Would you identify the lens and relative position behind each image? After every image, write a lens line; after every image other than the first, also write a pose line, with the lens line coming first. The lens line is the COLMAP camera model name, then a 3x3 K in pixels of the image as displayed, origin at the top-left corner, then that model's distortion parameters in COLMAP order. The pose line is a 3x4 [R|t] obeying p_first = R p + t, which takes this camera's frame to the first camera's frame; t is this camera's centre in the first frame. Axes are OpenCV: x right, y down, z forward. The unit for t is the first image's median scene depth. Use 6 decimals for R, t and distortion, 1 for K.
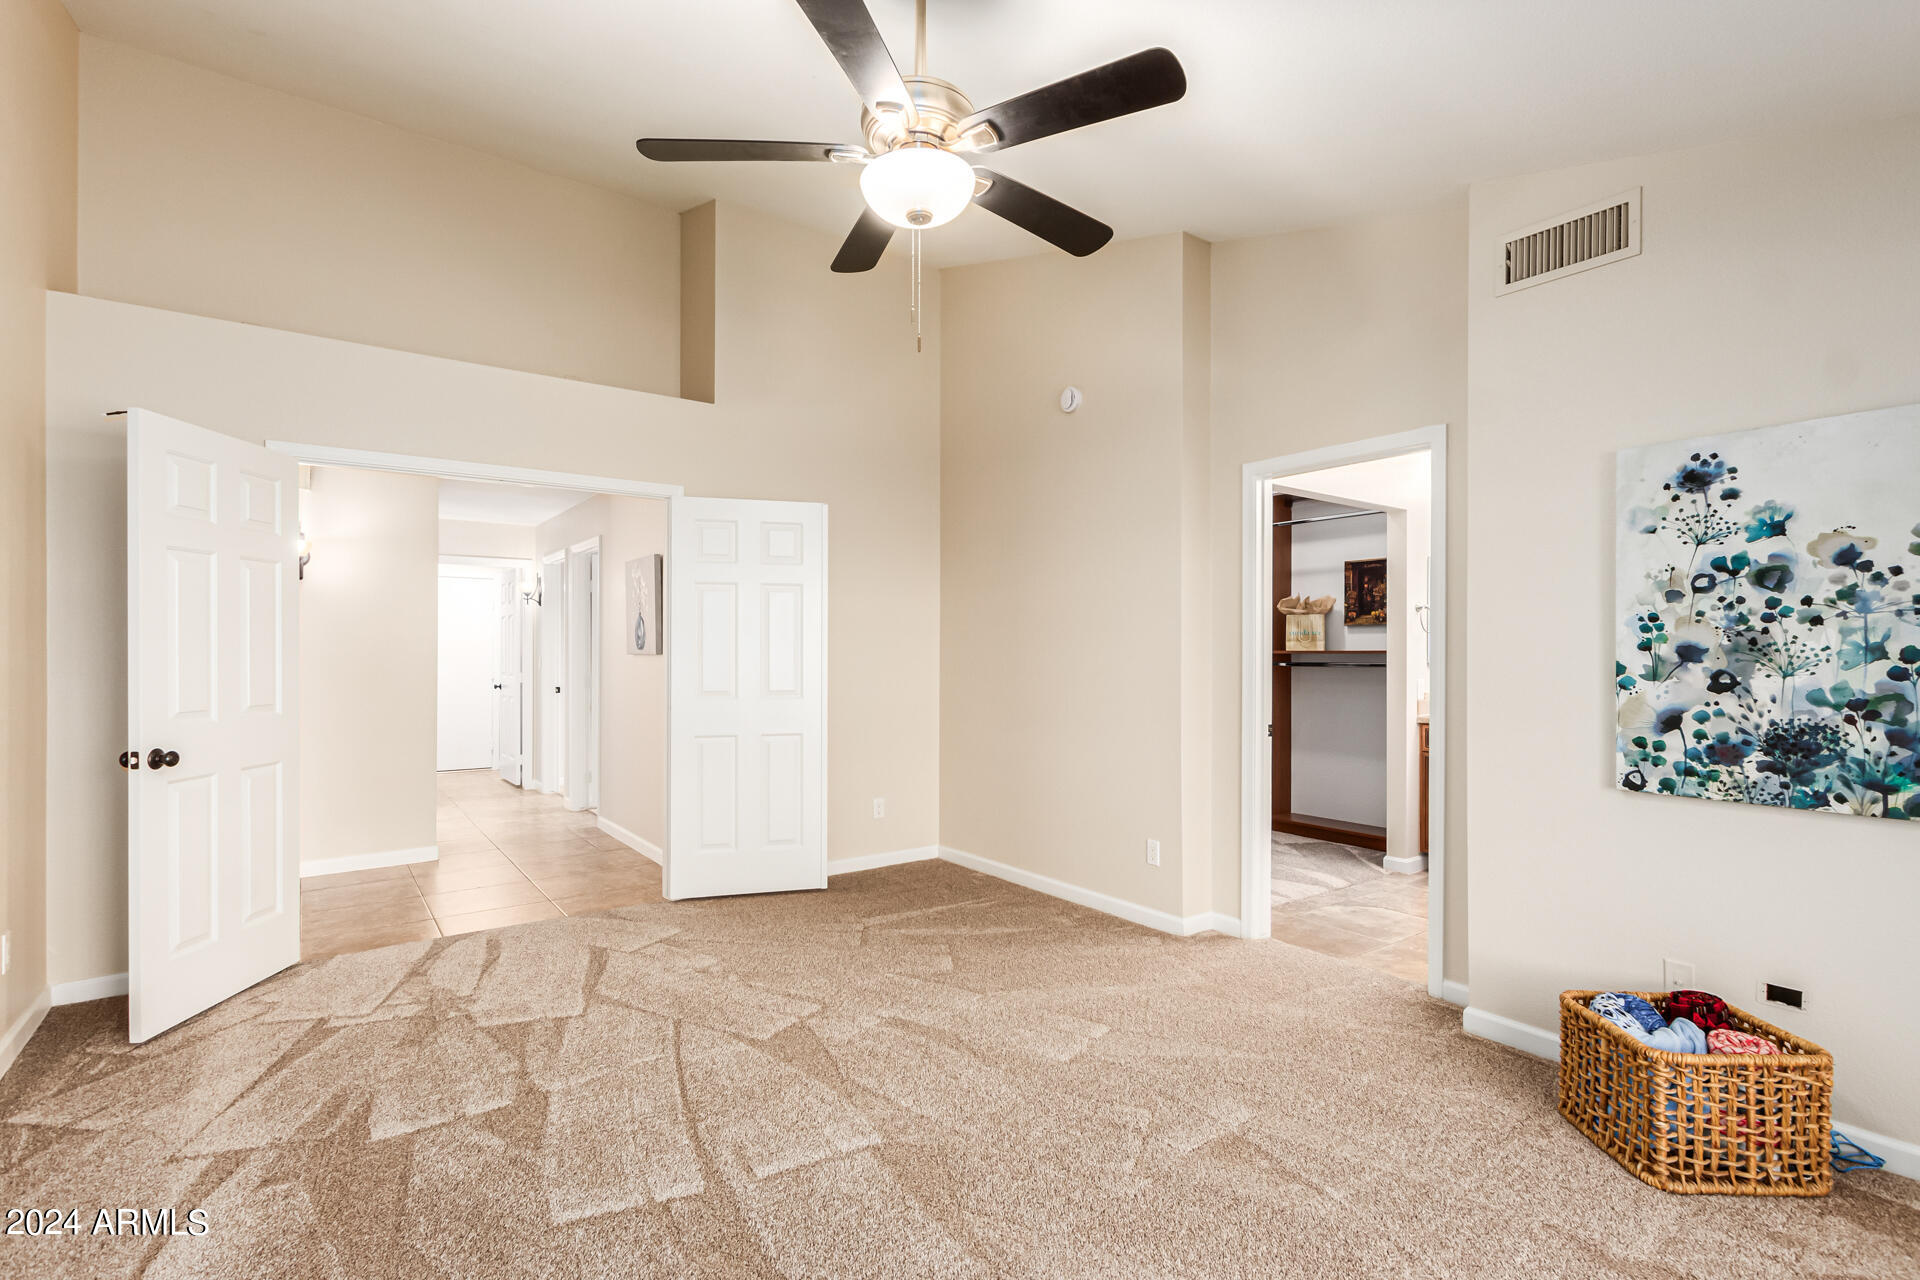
lens RADIAL K [[890.8, 0, 982.3], [0, 890.8, 654.1], [0, 0, 1]] dist [0.001668, -0.003268]
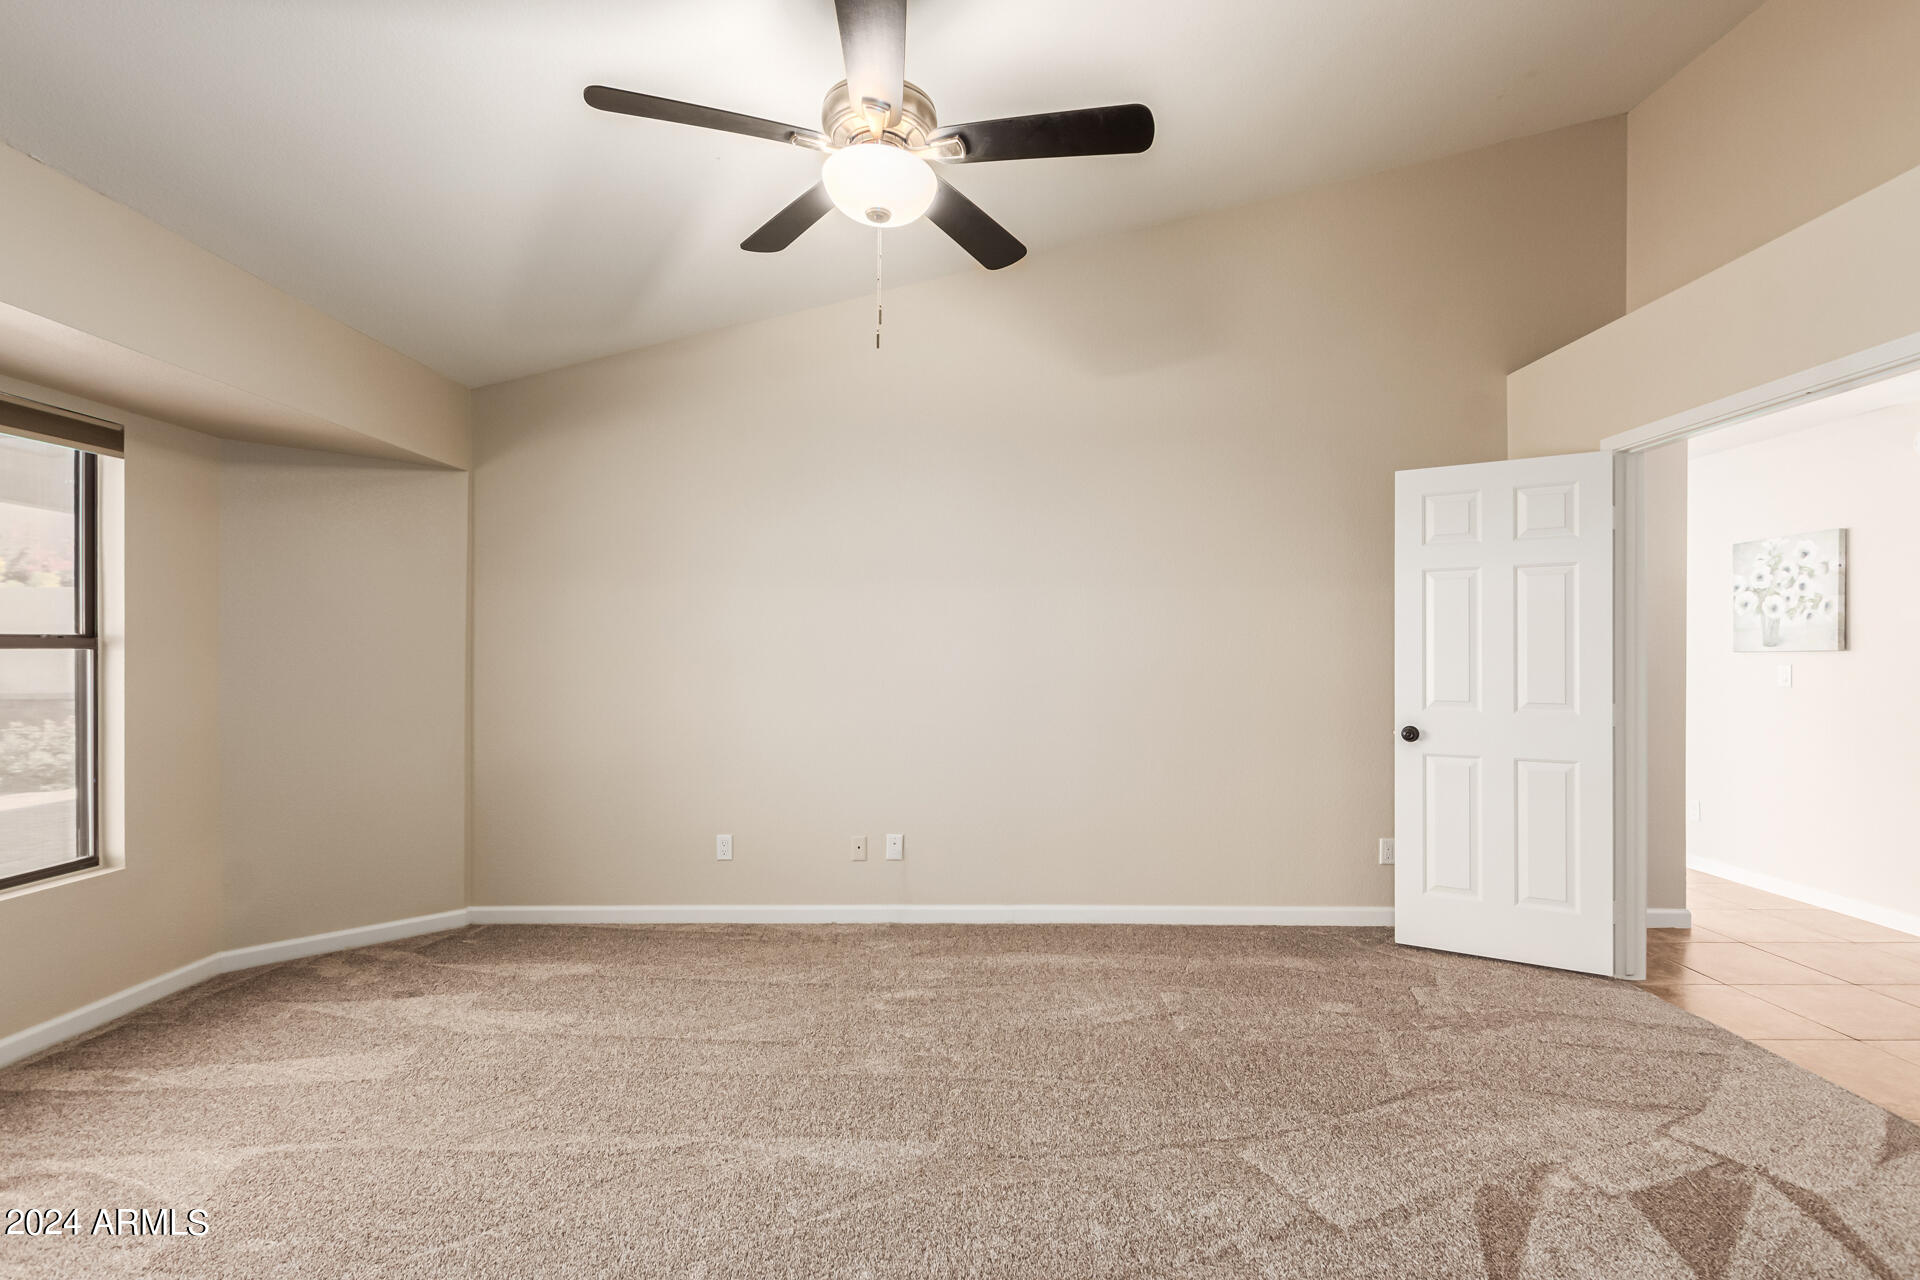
lens RADIAL K [[890.8, 0, 982.3], [0, 890.8, 654.1], [0, 0, 1]] dist [0.001668, -0.003268]
pose [[-0.583927, -0.003220, -0.811800, 0.464072], [-0.005314, 0.999986, -0.000144, 0.003218], [0.811789, 0.004230, -0.583936, 1.157921]]
